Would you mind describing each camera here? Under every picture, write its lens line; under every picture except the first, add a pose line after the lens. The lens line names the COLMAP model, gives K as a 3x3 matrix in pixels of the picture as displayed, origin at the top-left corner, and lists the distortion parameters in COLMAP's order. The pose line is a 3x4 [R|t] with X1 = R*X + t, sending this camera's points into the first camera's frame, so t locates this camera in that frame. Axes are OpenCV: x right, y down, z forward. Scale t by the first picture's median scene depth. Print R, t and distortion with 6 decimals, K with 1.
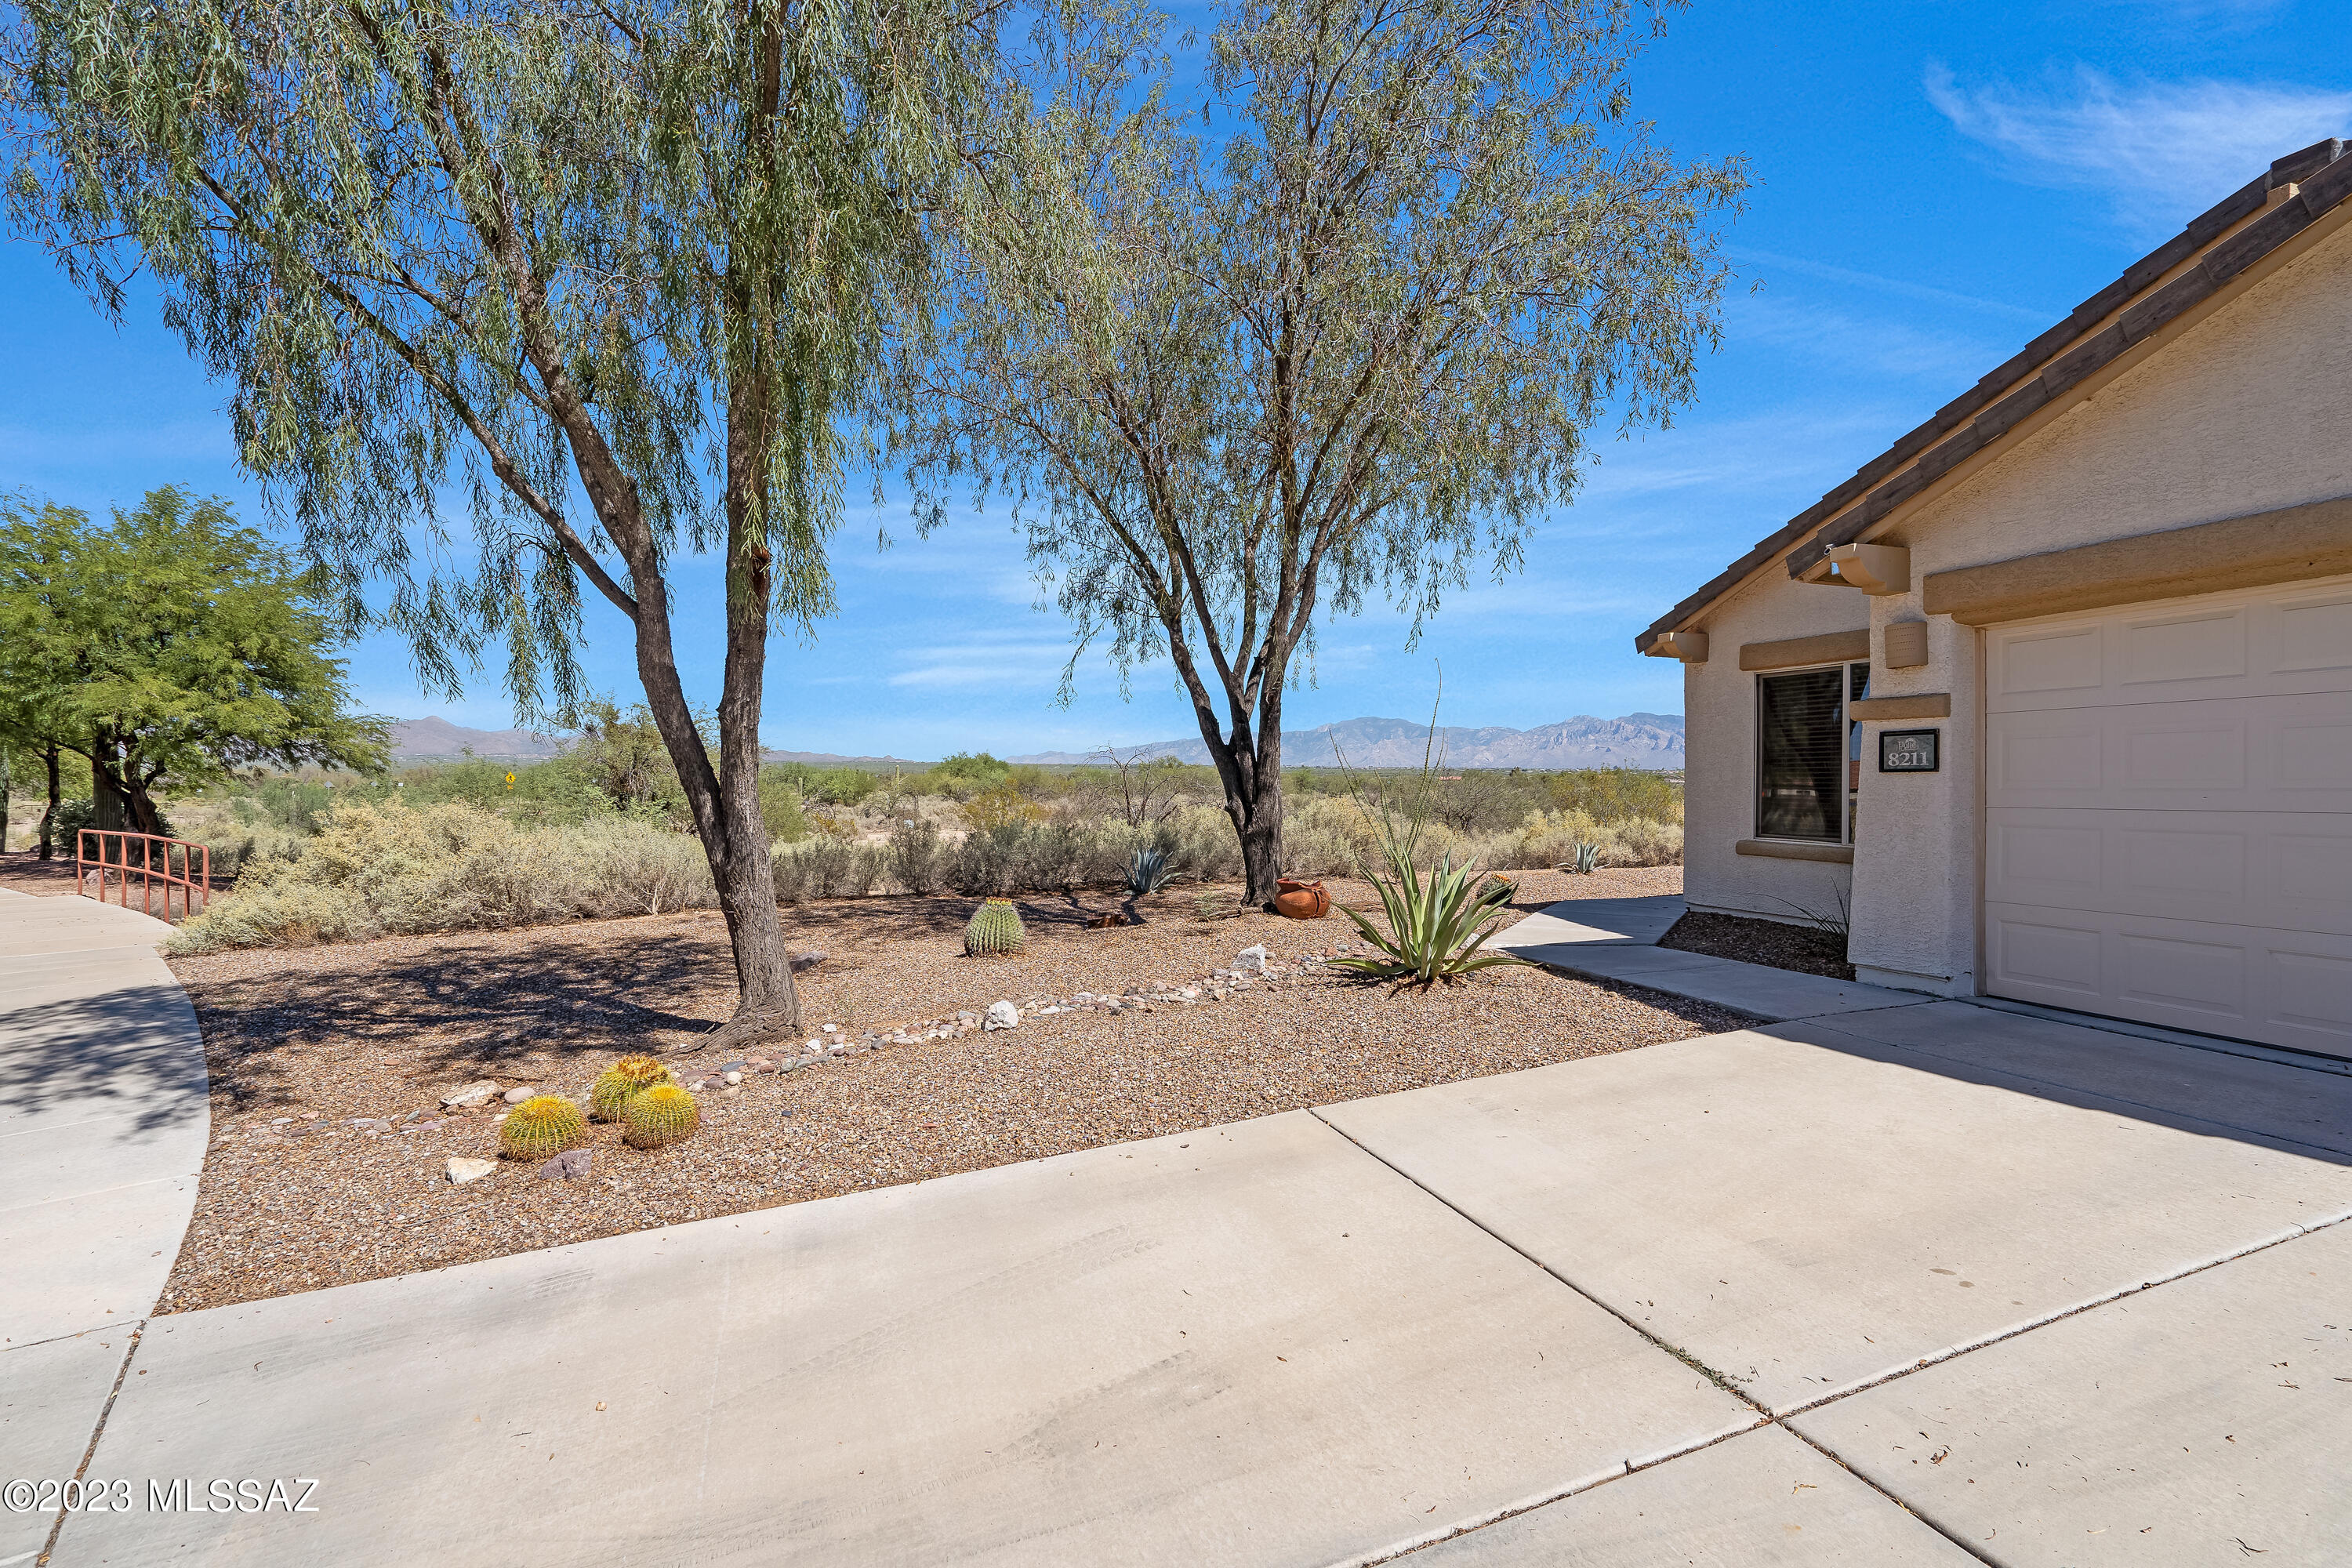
lens RADIAL K [[1089.5, 0, 1182.5], [0, 1089.5, 778.1], [0, 0, 1]] dist [-0.001447, -0.000235]
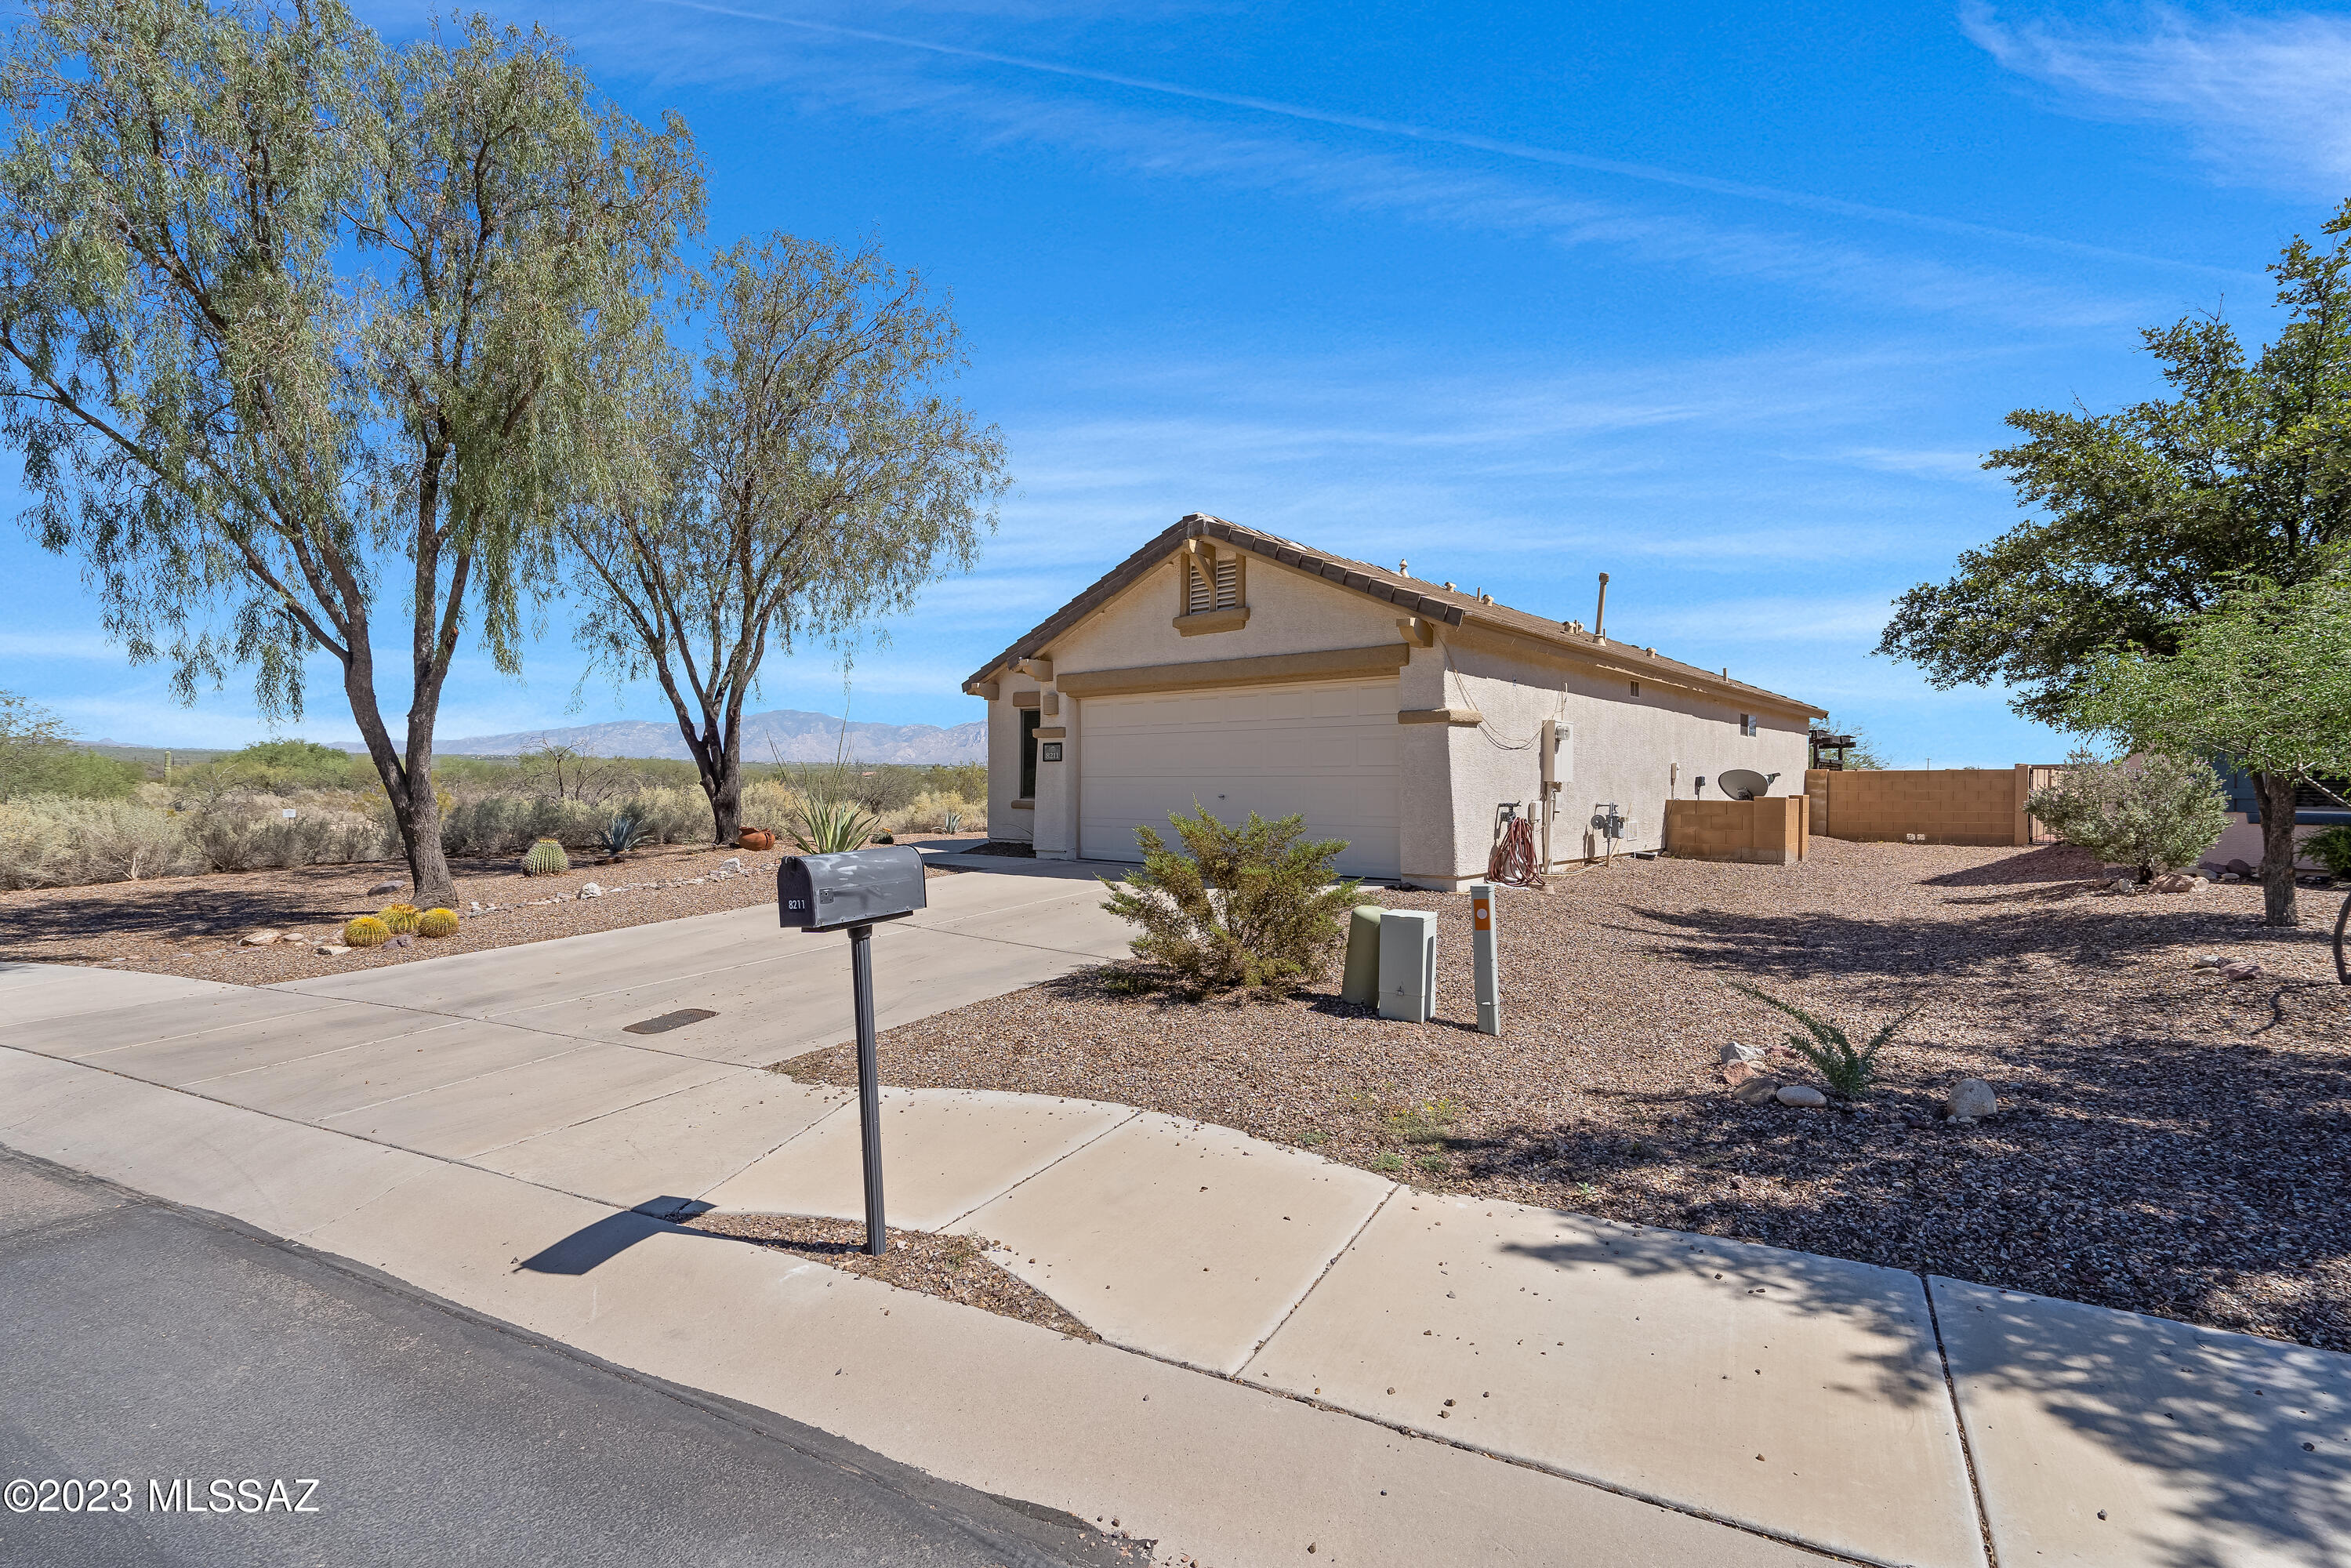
lens RADIAL K [[1135.9, 0, 1175.5], [0, 1135.9, 784.0], [0, 0, 1]] dist [-0.000784, -0.000300]
pose [[0.877444, 0.003251, 0.479668, -0.151109], [-0.007028, 0.999957, 0.006078, 0.016197], [-0.479628, -0.008704, 0.877429, -0.760534]]
